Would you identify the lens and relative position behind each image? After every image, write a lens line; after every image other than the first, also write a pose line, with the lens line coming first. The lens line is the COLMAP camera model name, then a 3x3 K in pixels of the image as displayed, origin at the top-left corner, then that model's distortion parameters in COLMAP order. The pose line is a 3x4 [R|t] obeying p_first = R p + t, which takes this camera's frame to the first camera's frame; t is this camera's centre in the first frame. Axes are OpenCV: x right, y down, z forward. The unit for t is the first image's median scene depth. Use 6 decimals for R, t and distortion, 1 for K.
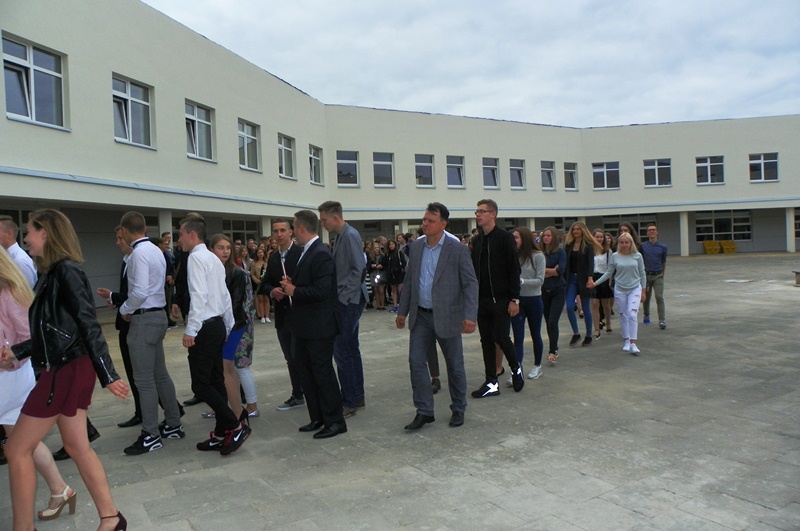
lens RADIAL K [[618.8, 0, 398.5], [0, 618.8, 263.3], [0, 0, 1]] dist [-0.156557, 0.108011]
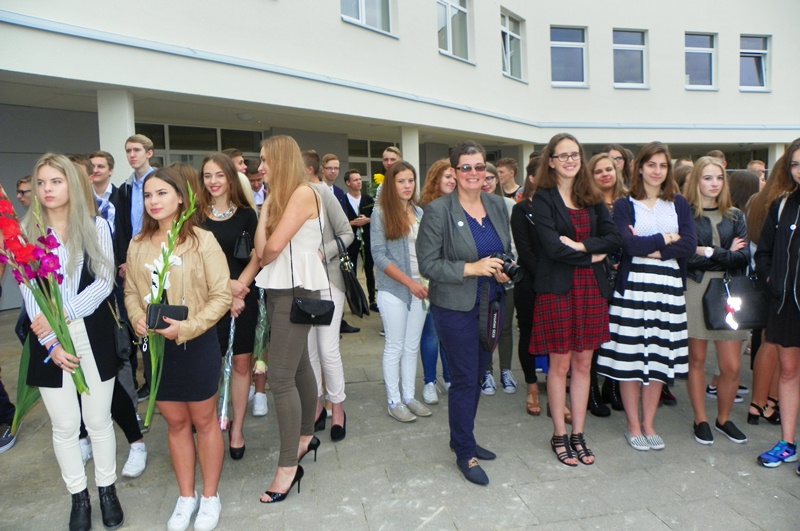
lens RADIAL K [[613.5, 0, 400.8], [0, 613.5, 261.7], [0, 0, 1]] dist [-0.156434, 0.107552]
pose [[0.944045, 0.042665, -0.327046, -0.068170], [-0.013418, 0.995745, 0.091169, -0.012452], [0.329545, -0.081679, 0.940600, 0.687233]]
